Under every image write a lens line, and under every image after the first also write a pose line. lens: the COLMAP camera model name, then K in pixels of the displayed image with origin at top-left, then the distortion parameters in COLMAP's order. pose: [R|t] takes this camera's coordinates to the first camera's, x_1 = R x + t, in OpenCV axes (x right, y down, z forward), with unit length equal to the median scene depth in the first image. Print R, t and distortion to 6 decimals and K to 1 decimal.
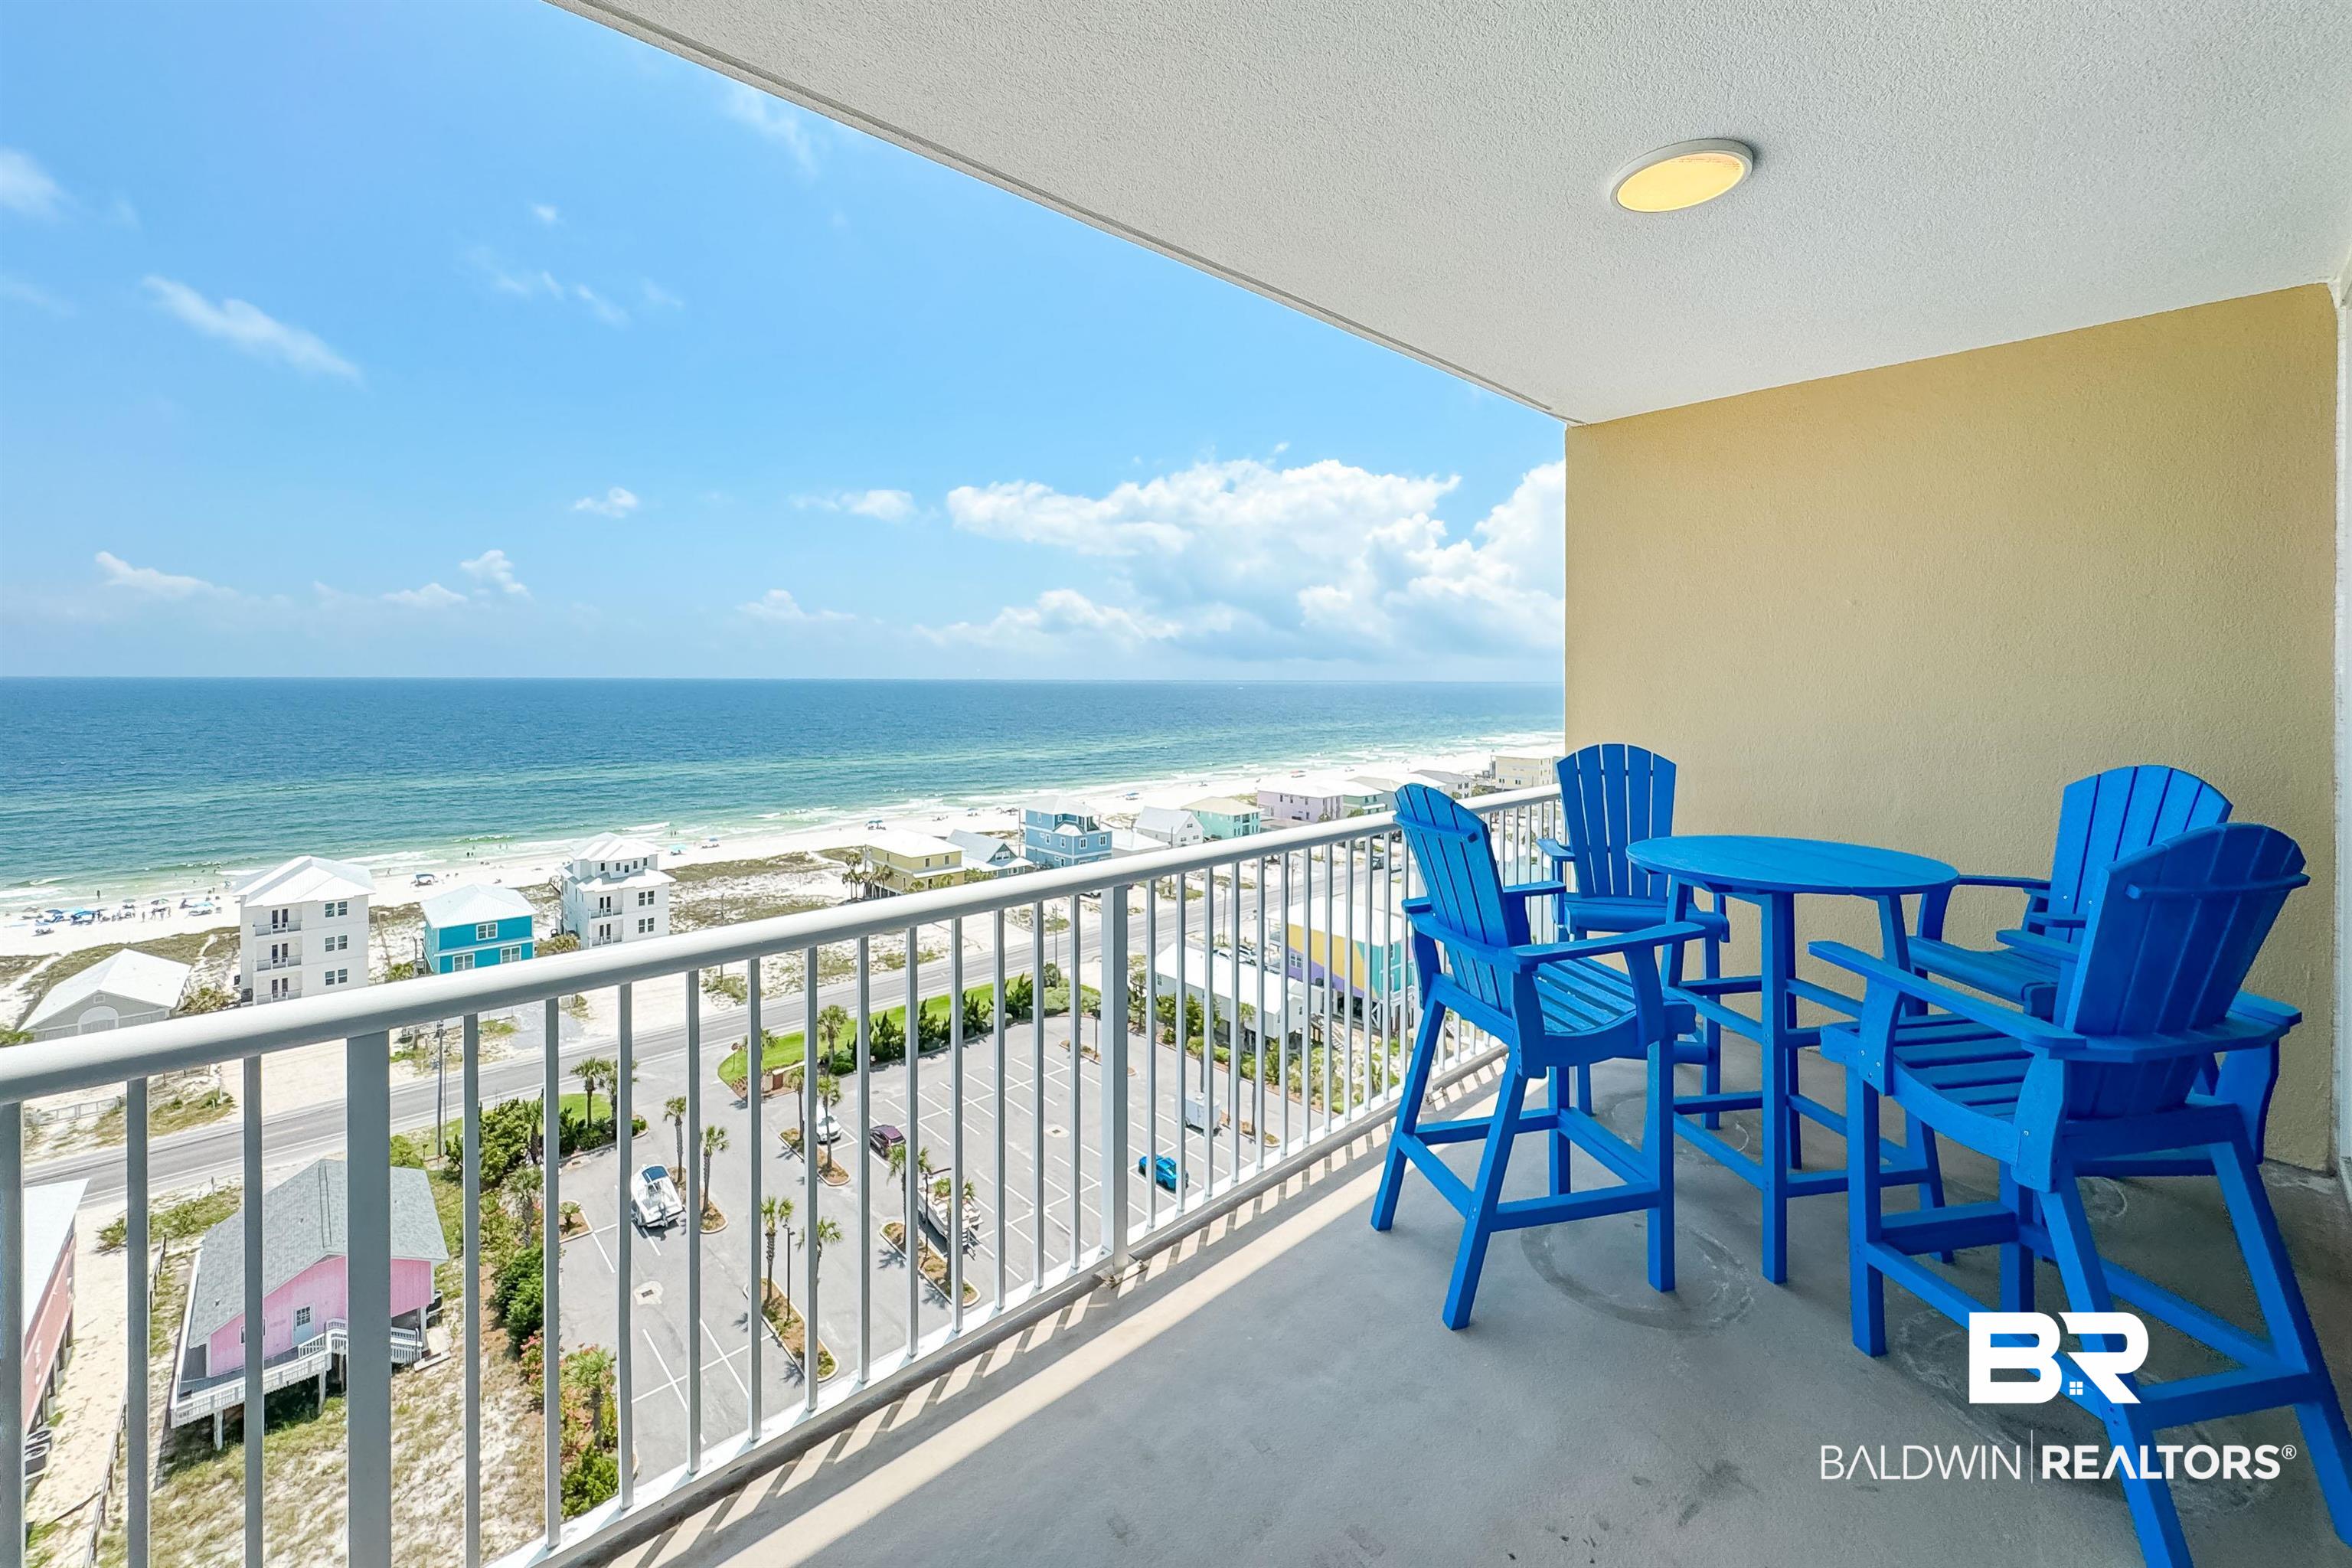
lens RADIAL K [[941.6, 0, 1173.9], [0, 941.6, 686.5], [0, 0, 1]] dist [0.000298, -0.000057]
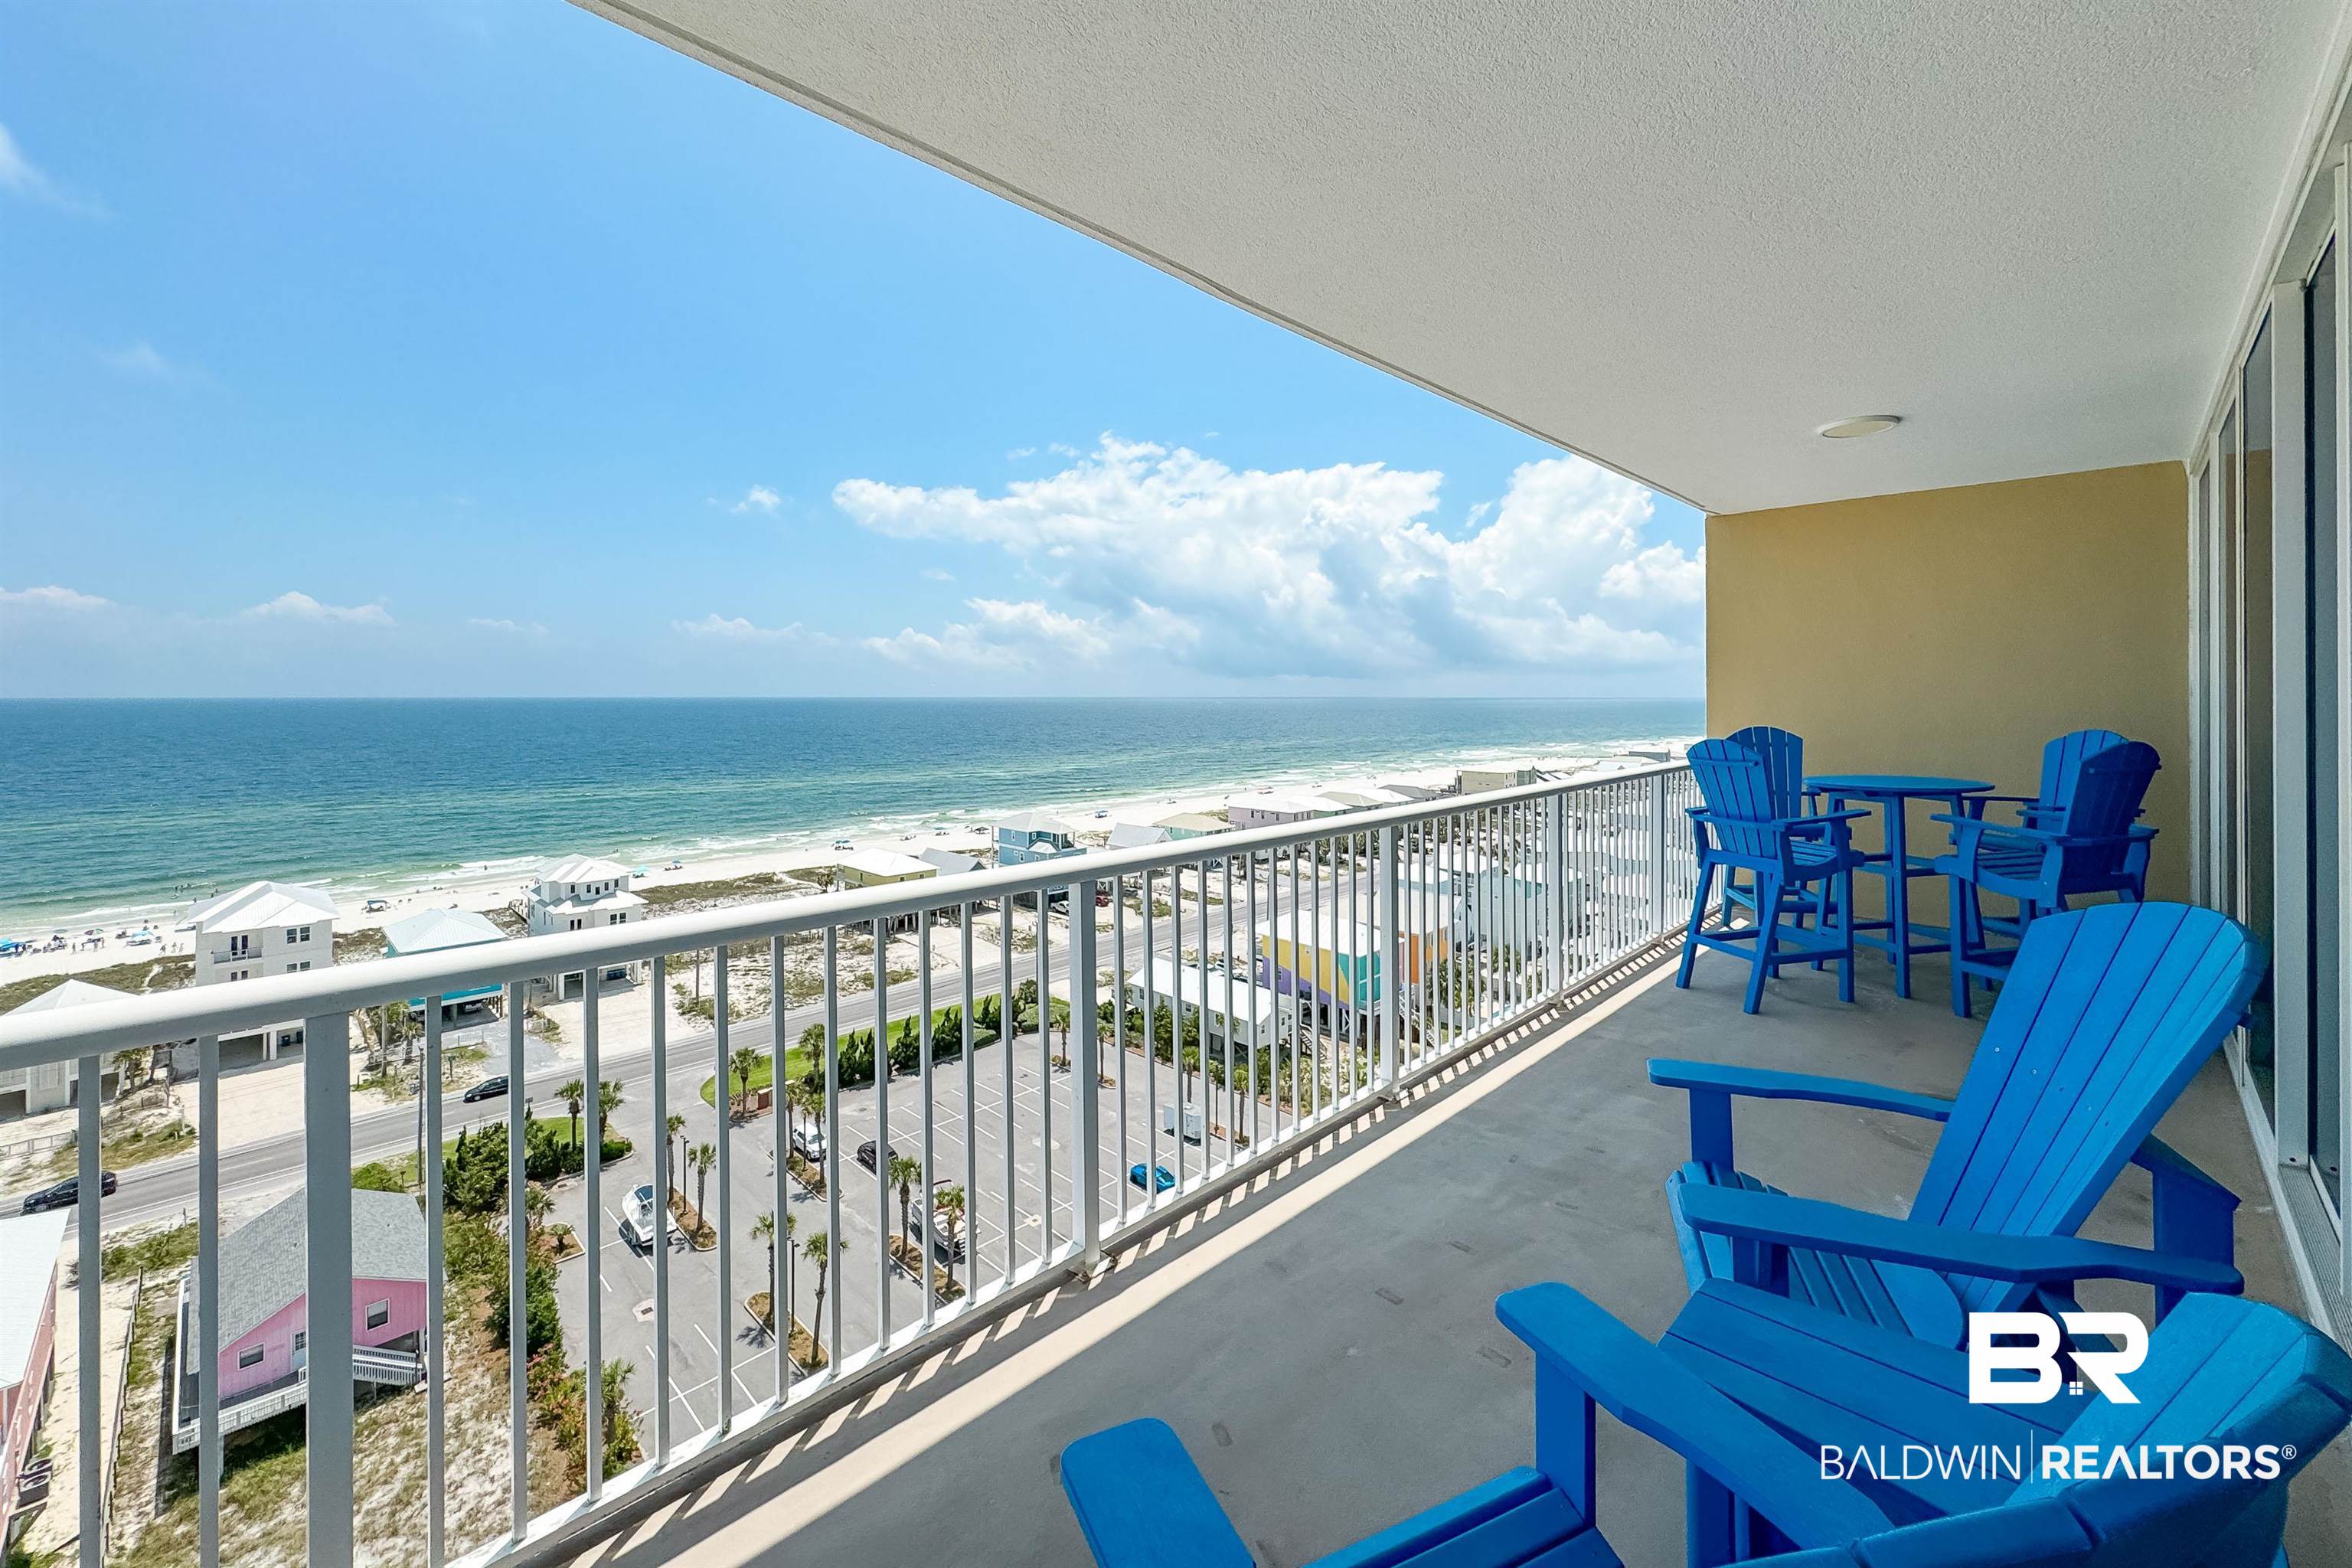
lens RADIAL K [[957.6, 0, 1167.3], [0, 957.6, 698.4], [0, 0, 1]] dist [-0.000767, 0.000154]
pose [[0.999106, -0.003854, 0.042094, -0.039039], [0.004115, 0.999973, -0.006107, 0.001678], [-0.042070, 0.006275, 0.999095, -0.036272]]
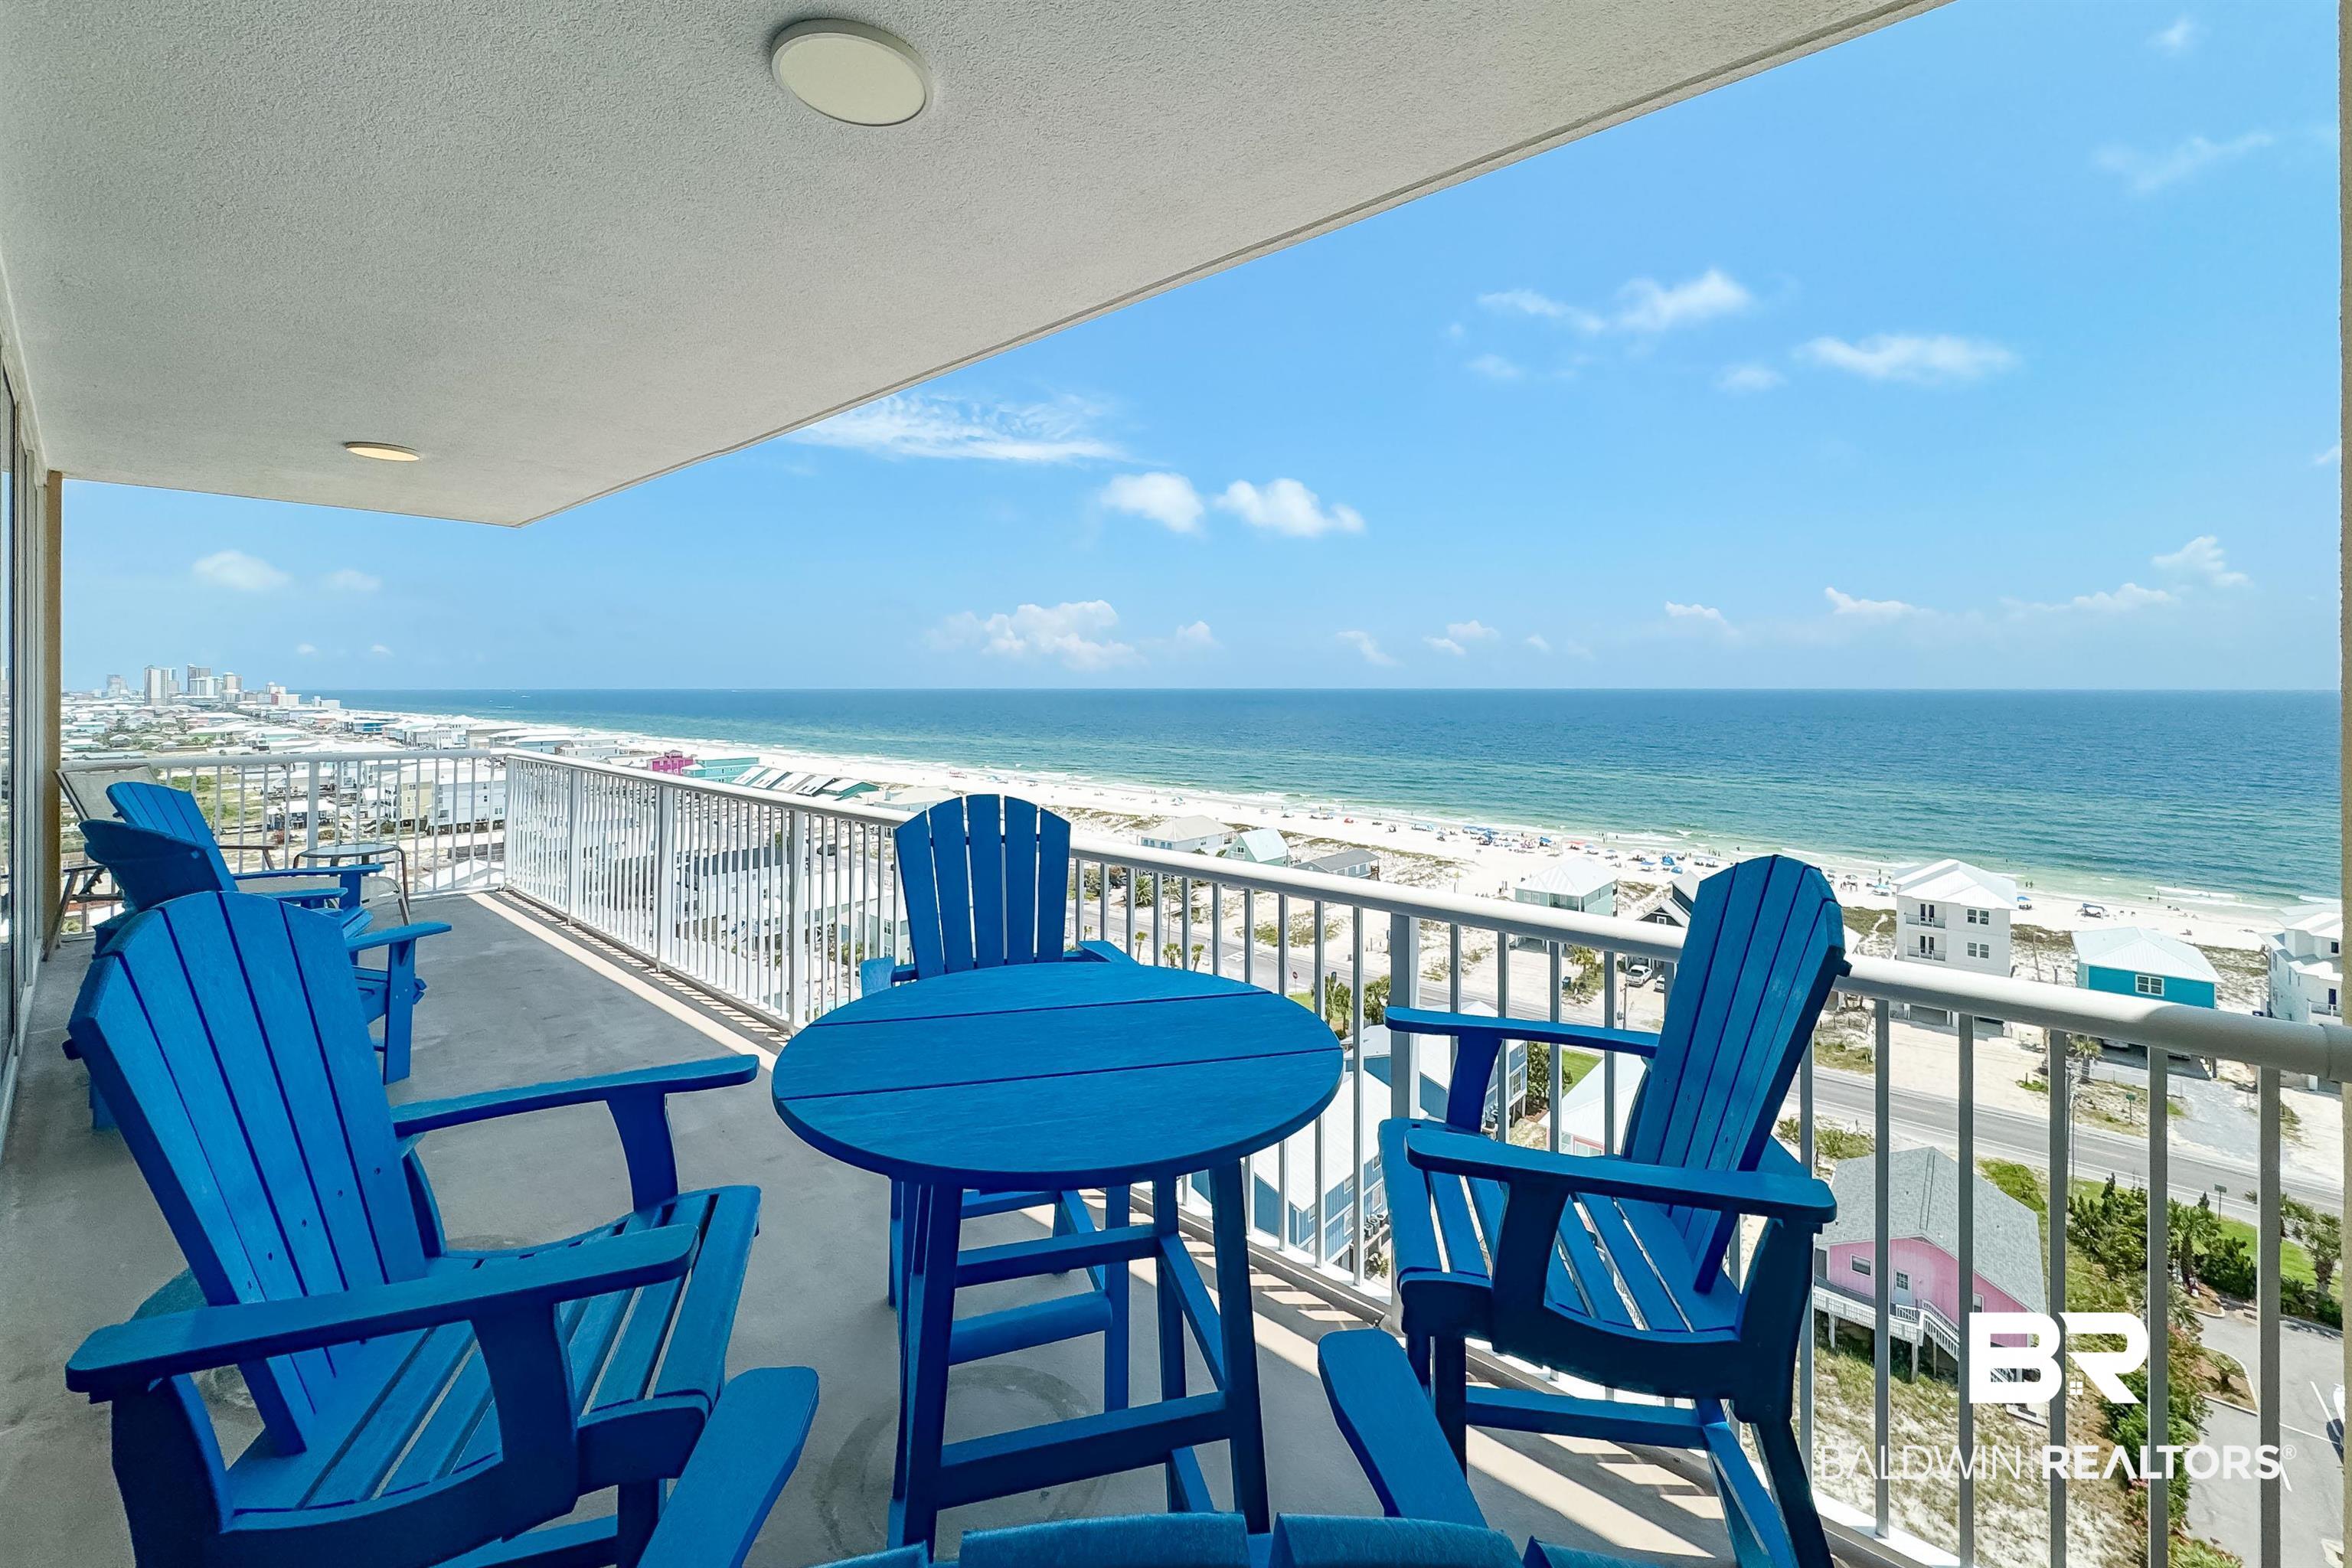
lens RADIAL K [[945.5, 0, 1185.8], [0, 945.5, 685.9], [0, 0, 1]] dist [0.000159, 0.000182]
pose [[0.107719, -0.004284, -0.994172, 0.048301], [-0.009628, 0.999939, -0.005352, -0.000172], [0.994135, 0.010148, 0.107672, 0.040781]]
